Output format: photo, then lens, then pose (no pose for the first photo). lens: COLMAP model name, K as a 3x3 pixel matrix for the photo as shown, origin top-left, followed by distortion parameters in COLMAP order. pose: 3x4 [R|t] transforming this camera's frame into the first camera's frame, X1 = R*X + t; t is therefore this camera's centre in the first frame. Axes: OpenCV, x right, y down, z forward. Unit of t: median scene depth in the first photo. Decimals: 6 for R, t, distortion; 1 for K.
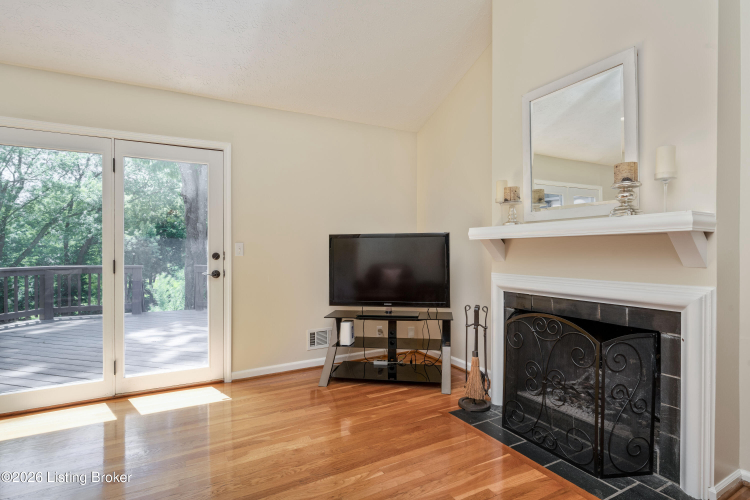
lens RADIAL K [[381.3, 0, 375.0], [0, 381.3, 250.0], [0, 0, 1]] dist [-0.003063, -0.000943]
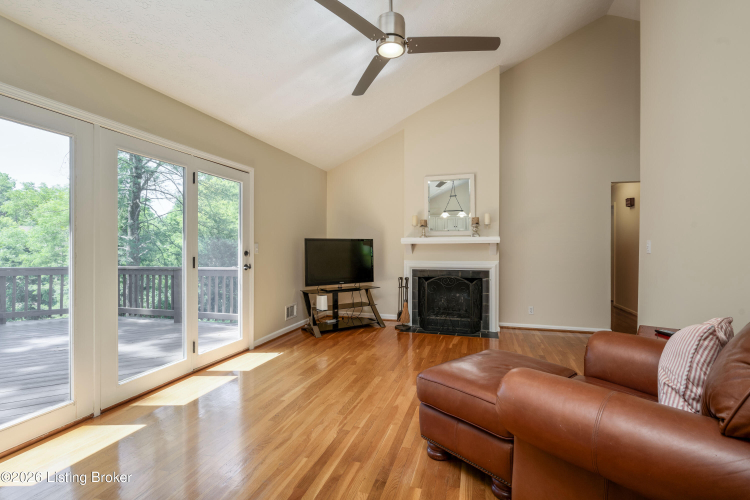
lens RADIAL K [[348.3, 0, 375.0], [0, 348.3, 250.0], [0, 0, 1]] dist [0.000461, 0.000084]
pose [[0.714717, -0.001850, 0.699411, -0.973632], [-0.001279, 0.999991, 0.003952, -0.001157], [-0.699412, -0.003719, 0.714709, -0.165817]]
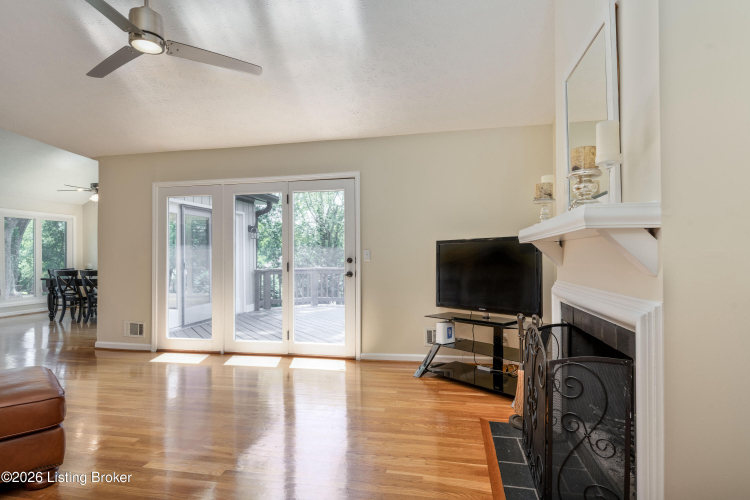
lens RADIAL K [[393.7, 0, 375.0], [0, 393.7, 250.0], [0, 0, 1]] dist [0.000894, 0.000314]
pose [[0.769142, -0.013884, -0.638928, 0.520549], [0.004415, 0.999856, -0.016414, 0.003492], [0.639063, 0.009804, 0.769092, 0.030740]]
